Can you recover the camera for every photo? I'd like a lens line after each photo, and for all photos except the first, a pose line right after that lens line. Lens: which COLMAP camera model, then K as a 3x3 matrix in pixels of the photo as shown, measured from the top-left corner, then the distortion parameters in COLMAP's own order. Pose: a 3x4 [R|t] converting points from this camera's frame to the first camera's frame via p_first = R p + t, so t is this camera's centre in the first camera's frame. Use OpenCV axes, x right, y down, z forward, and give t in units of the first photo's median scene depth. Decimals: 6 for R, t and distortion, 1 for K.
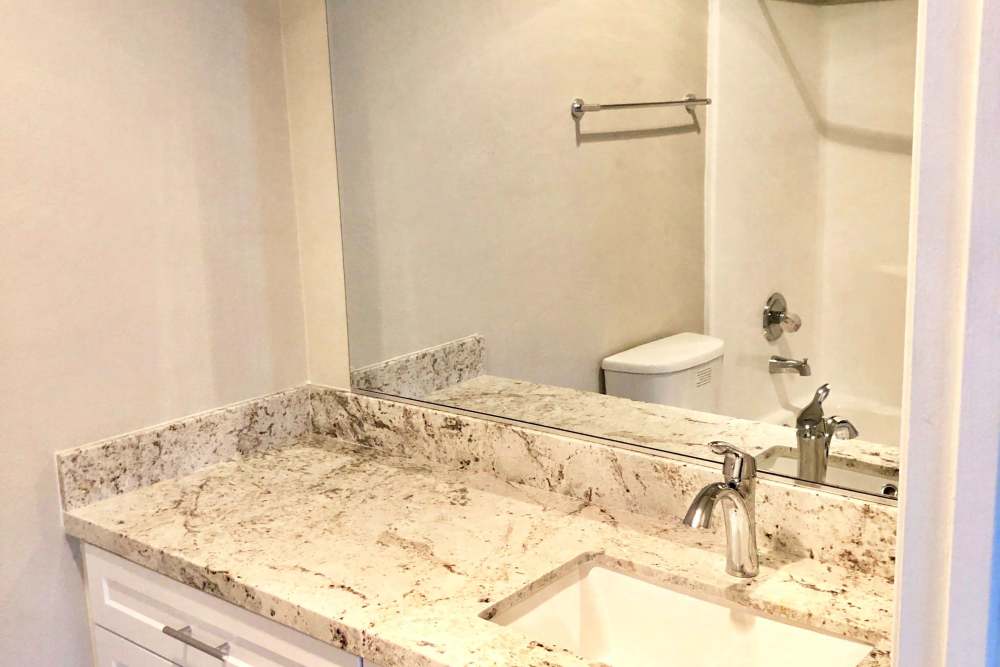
lens RADIAL K [[1108.9, 0, 500.0], [0, 1108.9, 333.5], [0, 0, 1]] dist [0.092049, 0.008449]
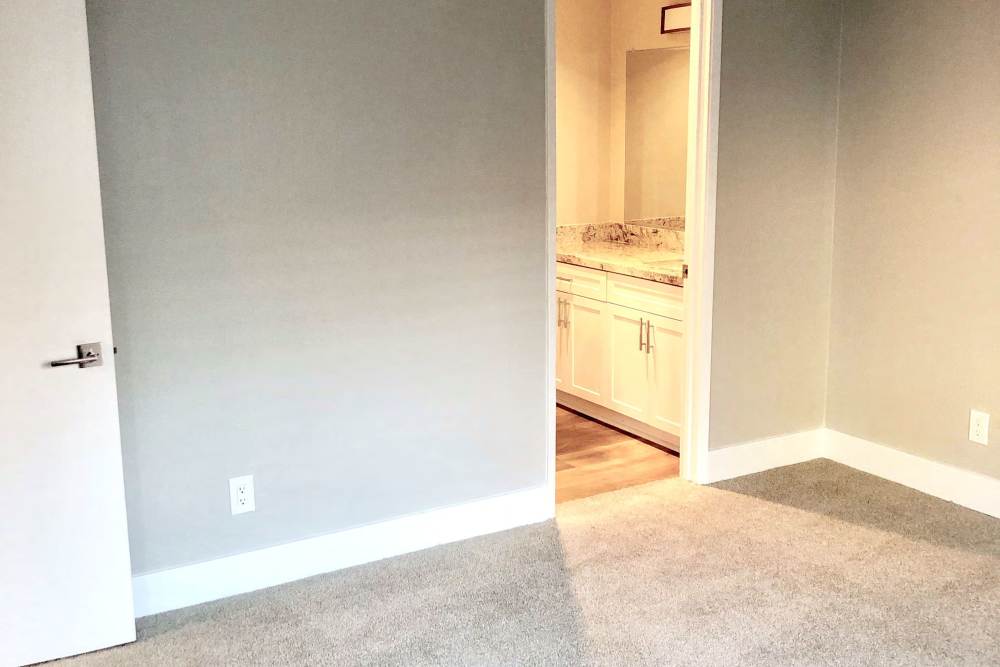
lens RADIAL K [[1108.9, 0, 500.0], [0, 1108.9, 333.5], [0, 0, 1]] dist [0.092049, 0.008449]
pose [[0.939857, 0.086614, -0.330405, 0.518800], [-0.087048, 0.996112, 0.013511, 0.320141], [0.330290, 0.016063, 0.943743, -1.720701]]
